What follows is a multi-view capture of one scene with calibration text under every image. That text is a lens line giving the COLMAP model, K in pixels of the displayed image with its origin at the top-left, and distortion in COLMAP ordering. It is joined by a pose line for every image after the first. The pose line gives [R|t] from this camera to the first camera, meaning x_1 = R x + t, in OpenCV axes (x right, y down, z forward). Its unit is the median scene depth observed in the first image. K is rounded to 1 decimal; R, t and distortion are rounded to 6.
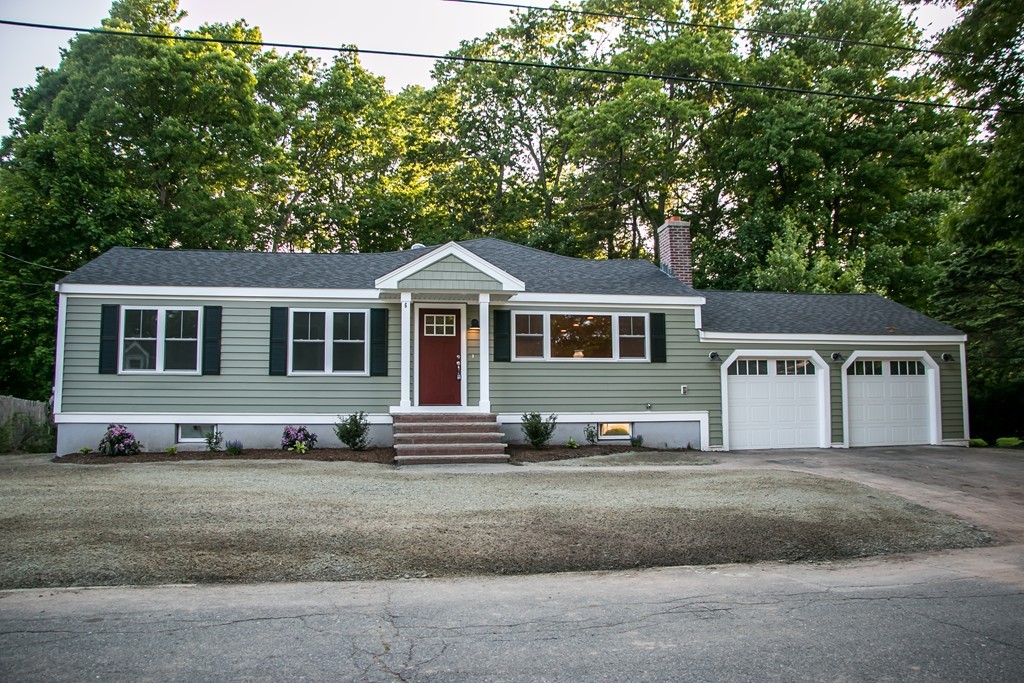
lens RADIAL K [[847.9, 0, 521.6], [0, 847.9, 339.8], [0, 0, 1]] dist [-0.178777, 0.146573]
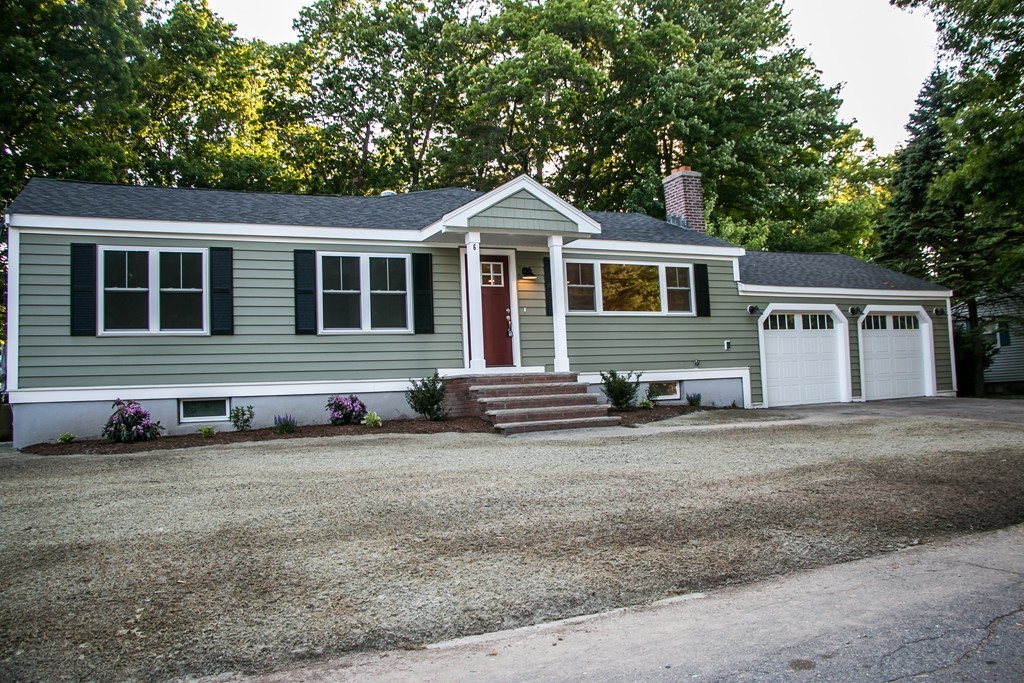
lens RADIAL K [[837.4, 0, 512.0], [0, 837.4, 341.5], [0, 0, 1]] dist [-0.170207, 0.138063]
pose [[0.964995, -0.017102, 0.261710, -0.288610], [0.010986, 0.999632, 0.024816, 0.029723], [-0.262038, -0.021072, 0.964827, 0.164538]]
